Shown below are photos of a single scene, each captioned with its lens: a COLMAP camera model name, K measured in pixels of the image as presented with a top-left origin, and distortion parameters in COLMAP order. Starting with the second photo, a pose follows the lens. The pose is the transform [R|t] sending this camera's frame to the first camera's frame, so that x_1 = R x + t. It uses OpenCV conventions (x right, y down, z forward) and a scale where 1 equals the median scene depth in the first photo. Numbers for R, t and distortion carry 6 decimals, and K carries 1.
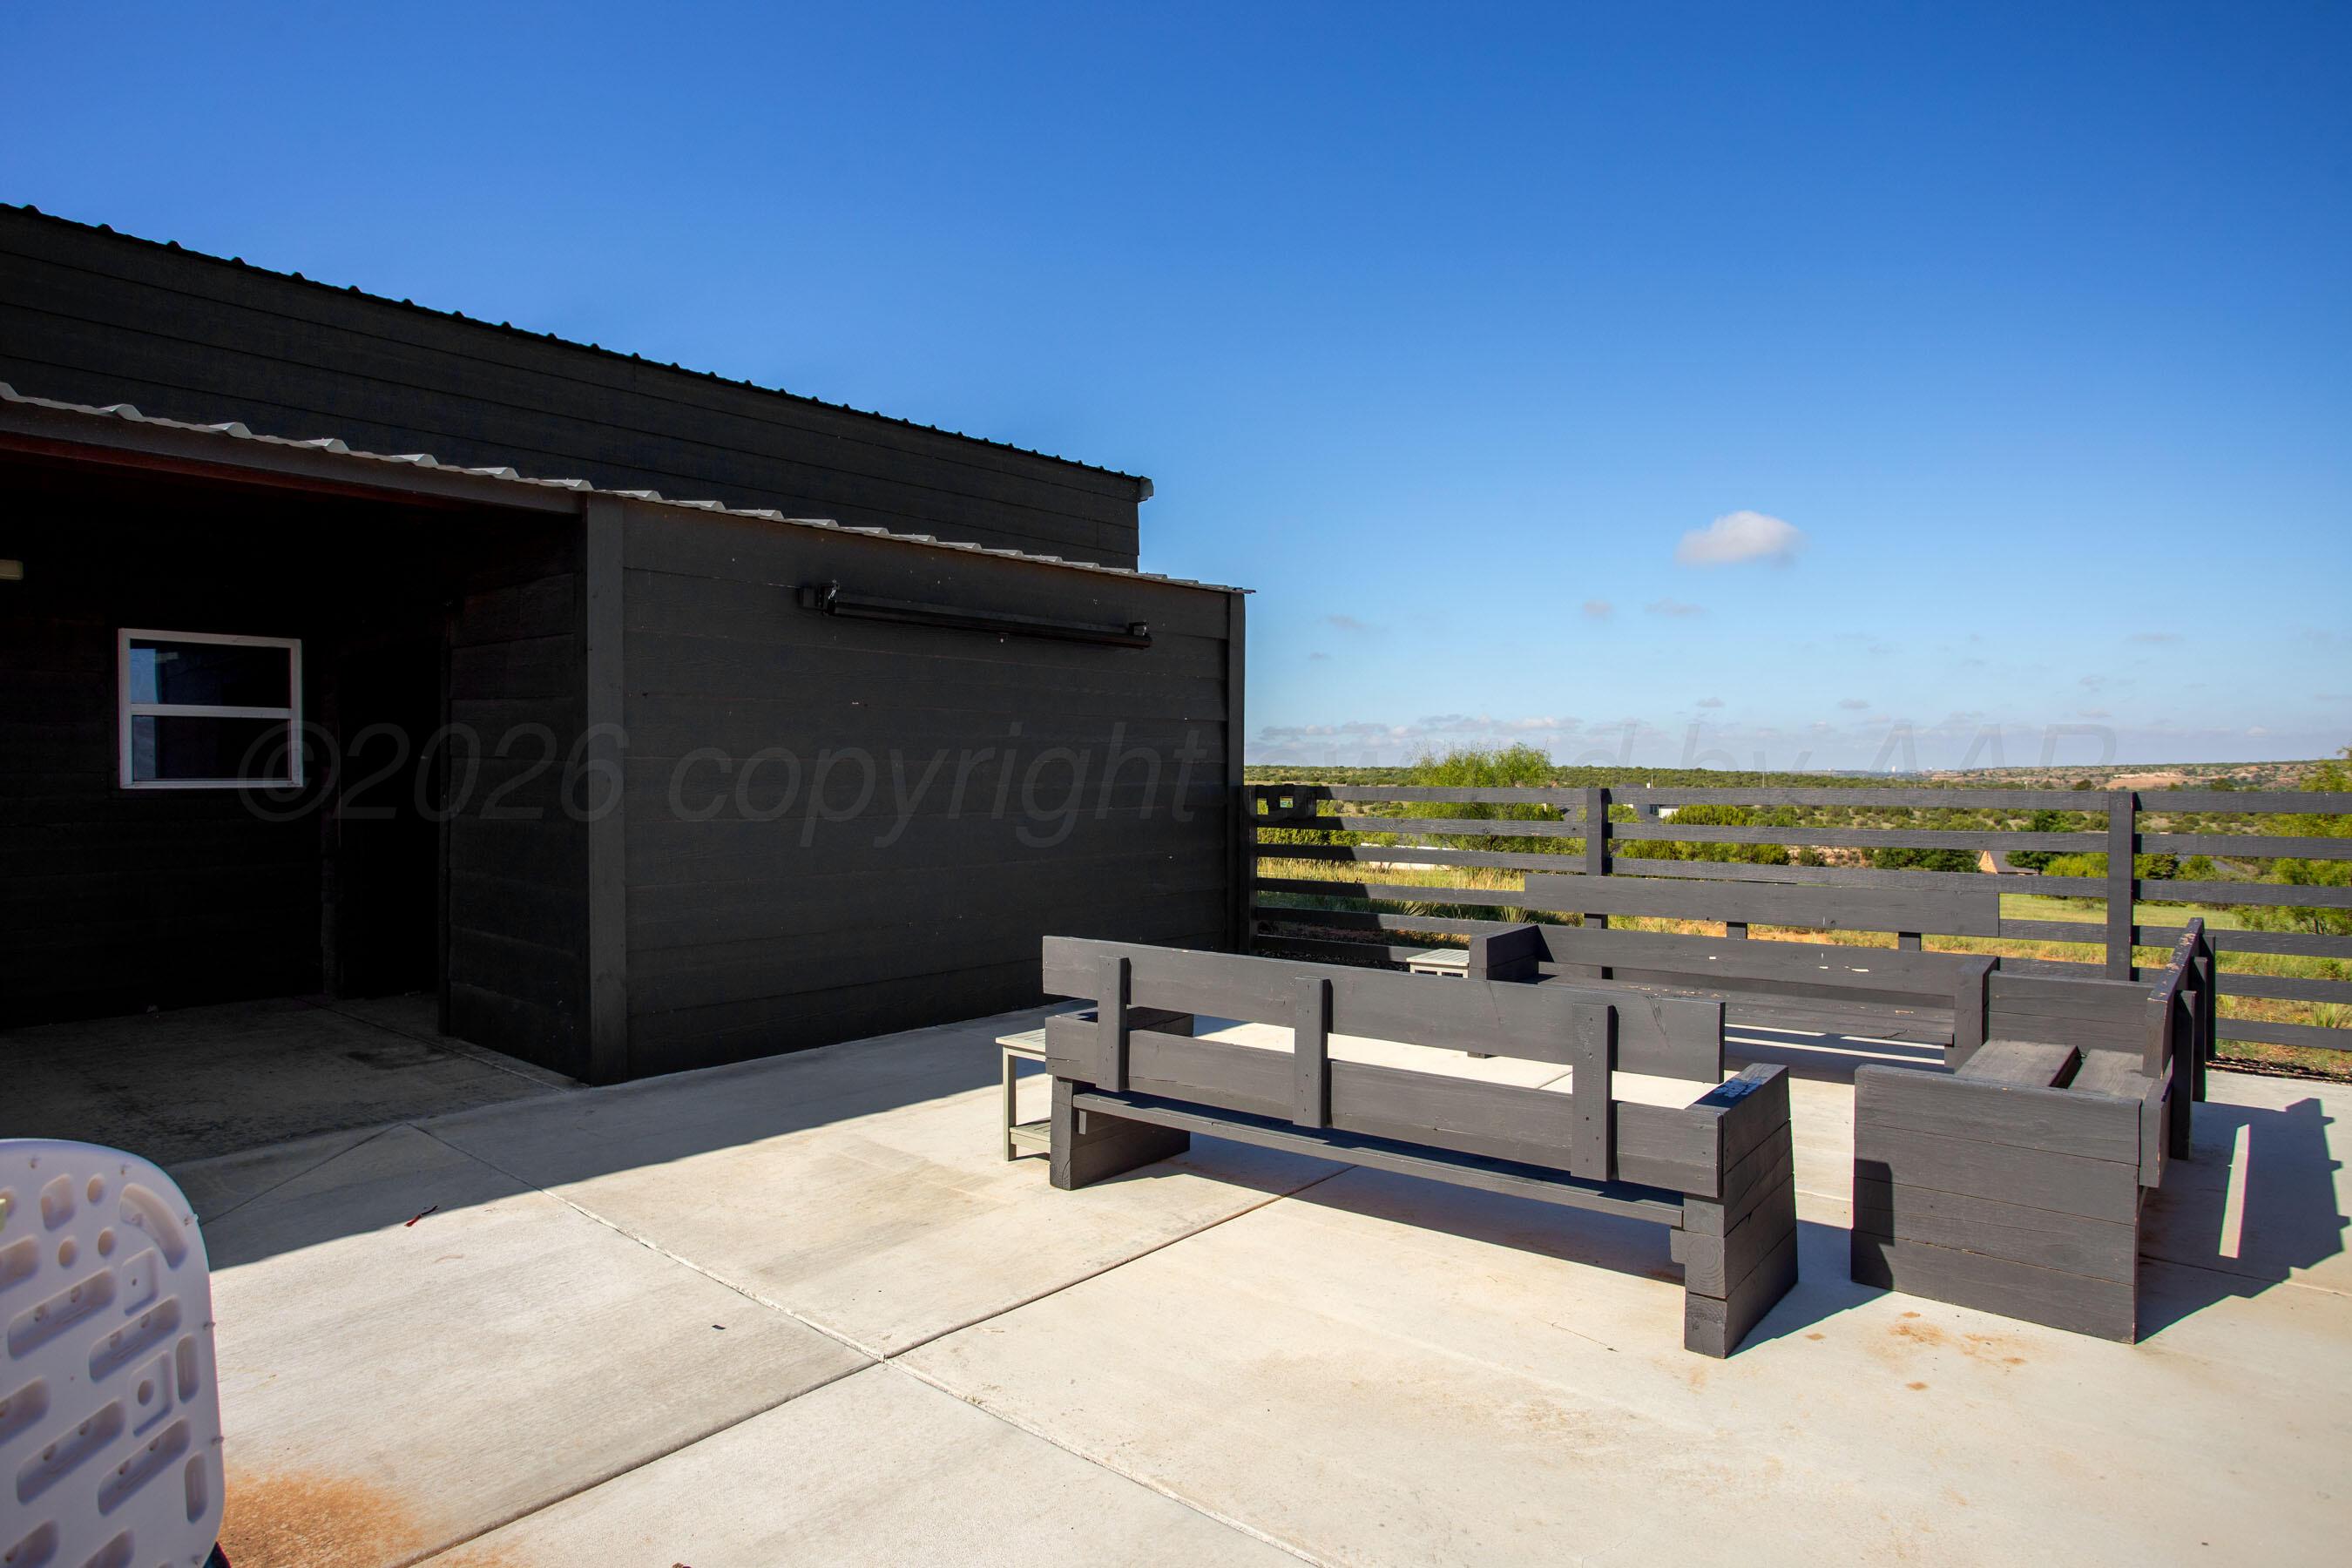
lens RADIAL K [[1320.9, 0, 1163.1], [0, 1320.9, 788.2], [0, 0, 1]] dist [-0.001041, 0.002161]
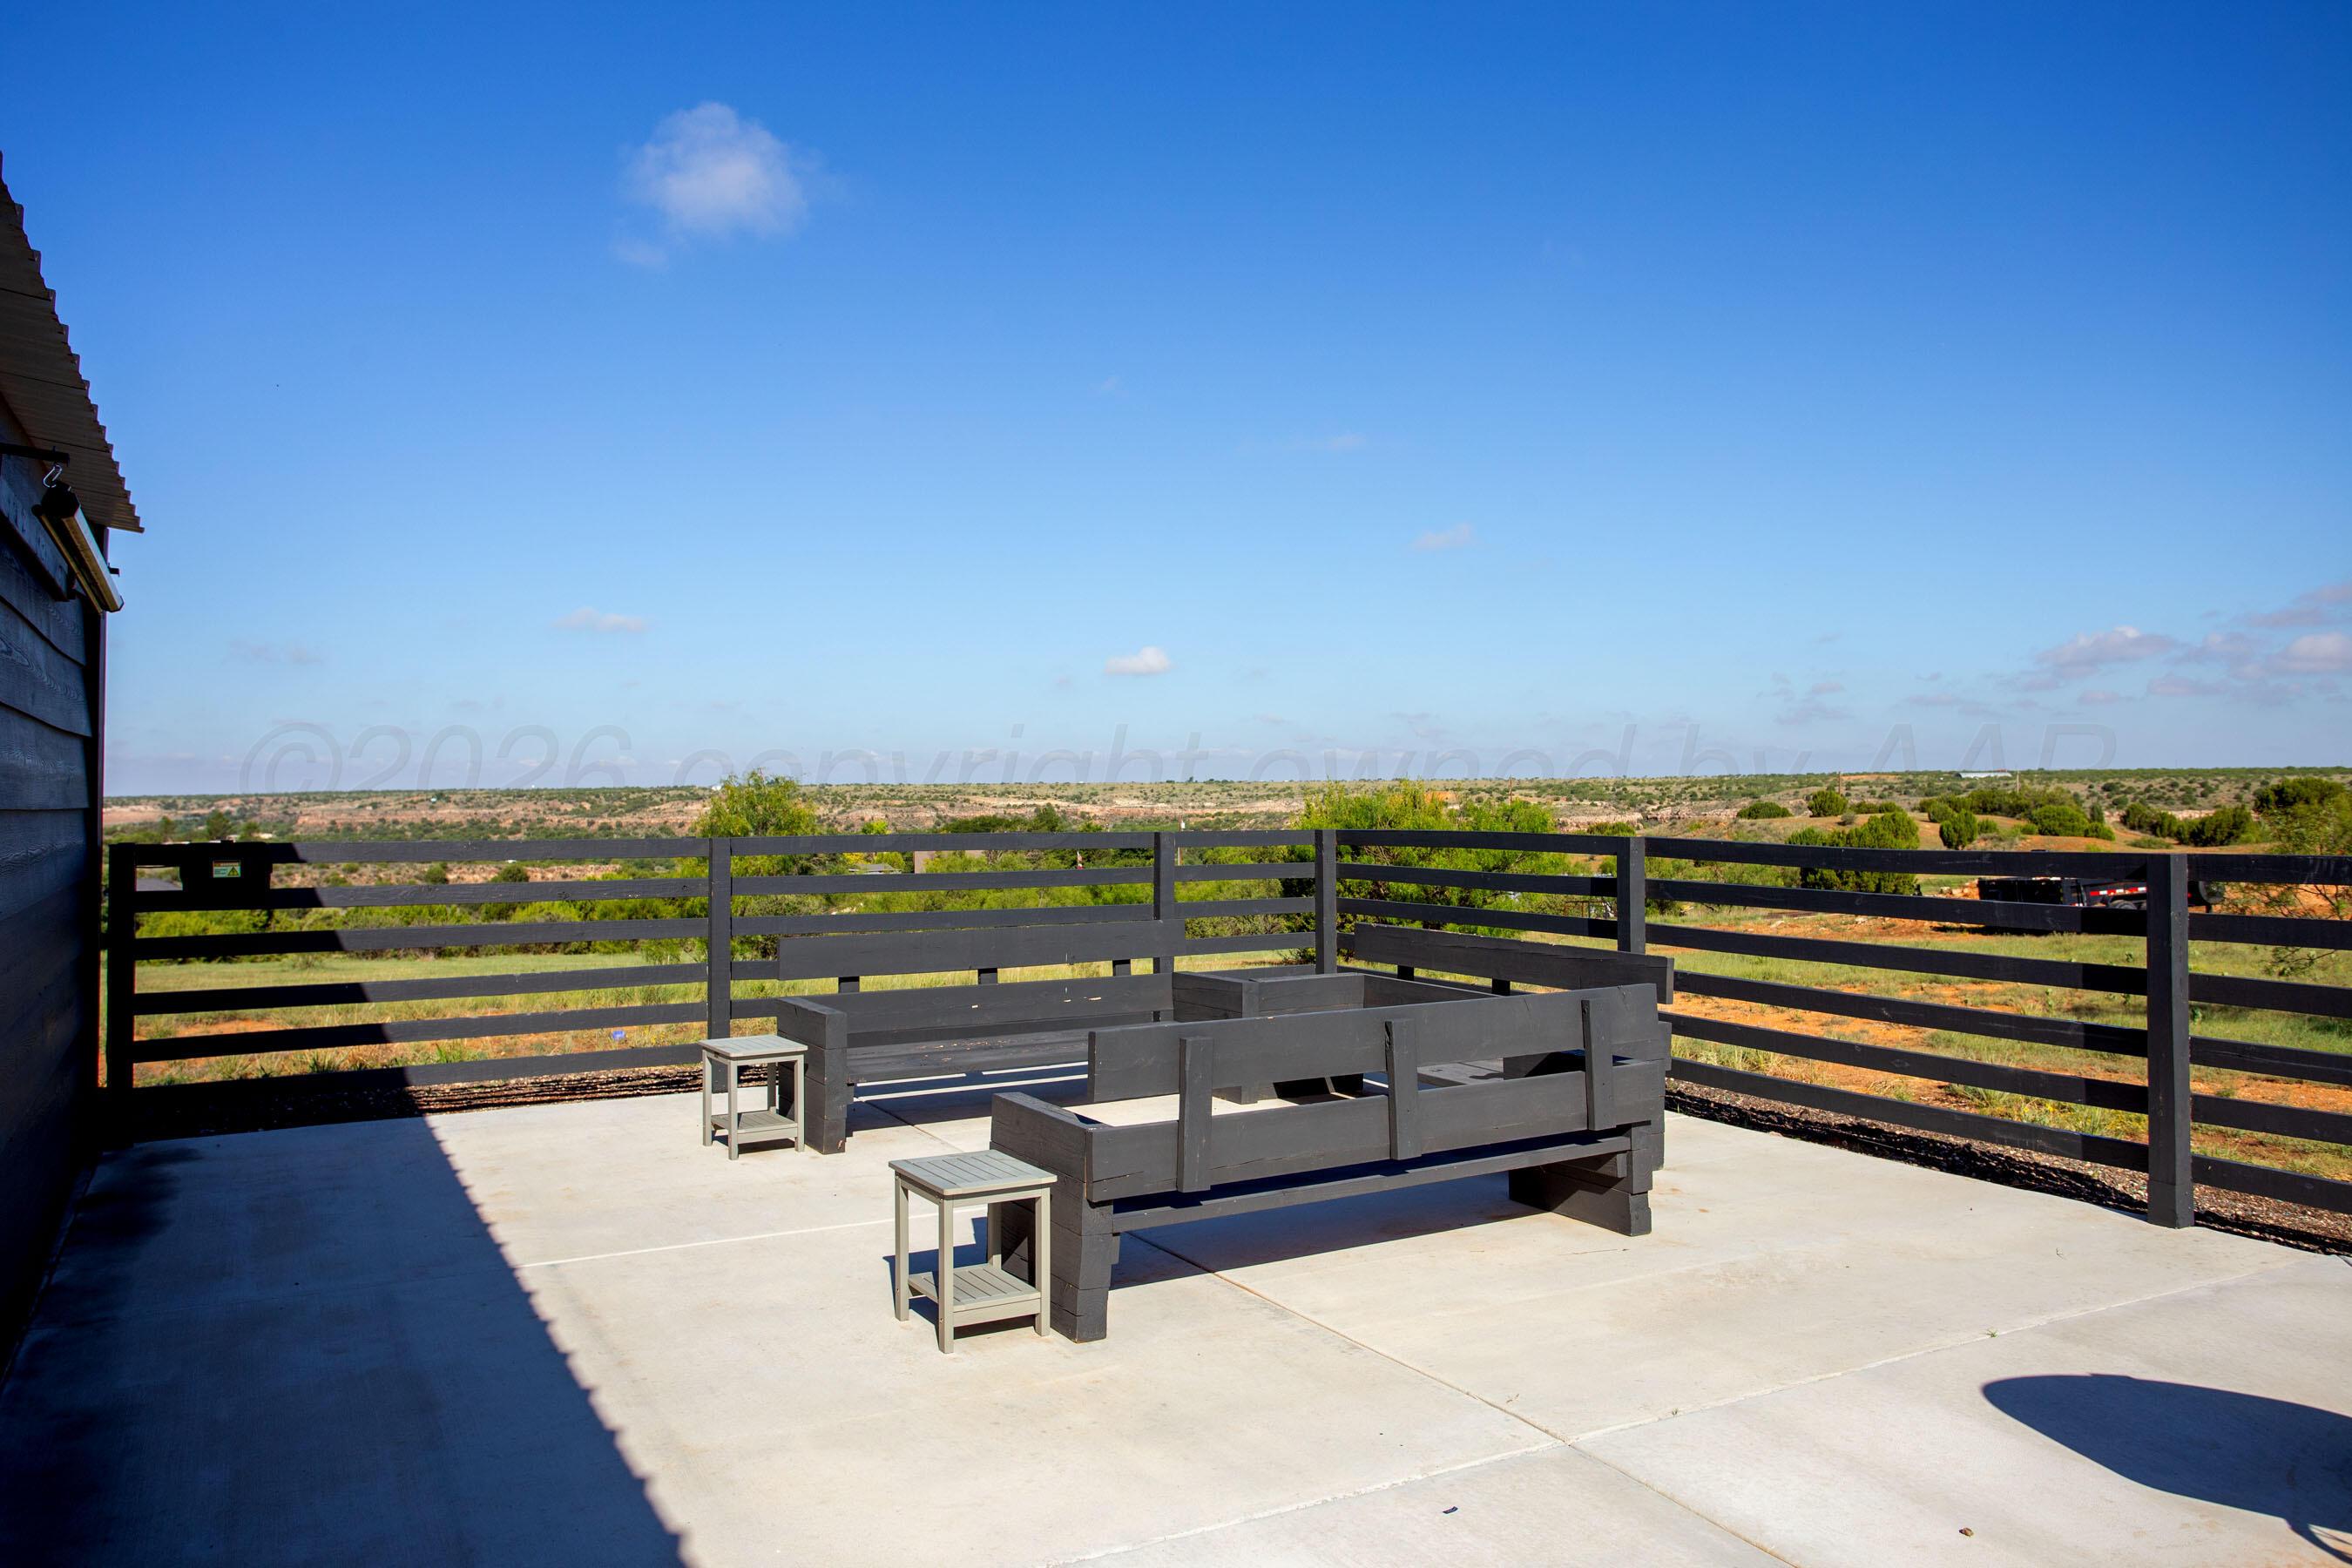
lens RADIAL K [[1689.0, 0, 1179.8], [0, 1689.0, 787.0], [0, 0, 1]] dist [0.005965, 0.004941]
pose [[0.343205, 0.011088, 0.939195, -0.495506], [0.009999, 0.999831, -0.015458, -0.011002], [-0.939207, 0.014697, 0.343036, 0.277266]]
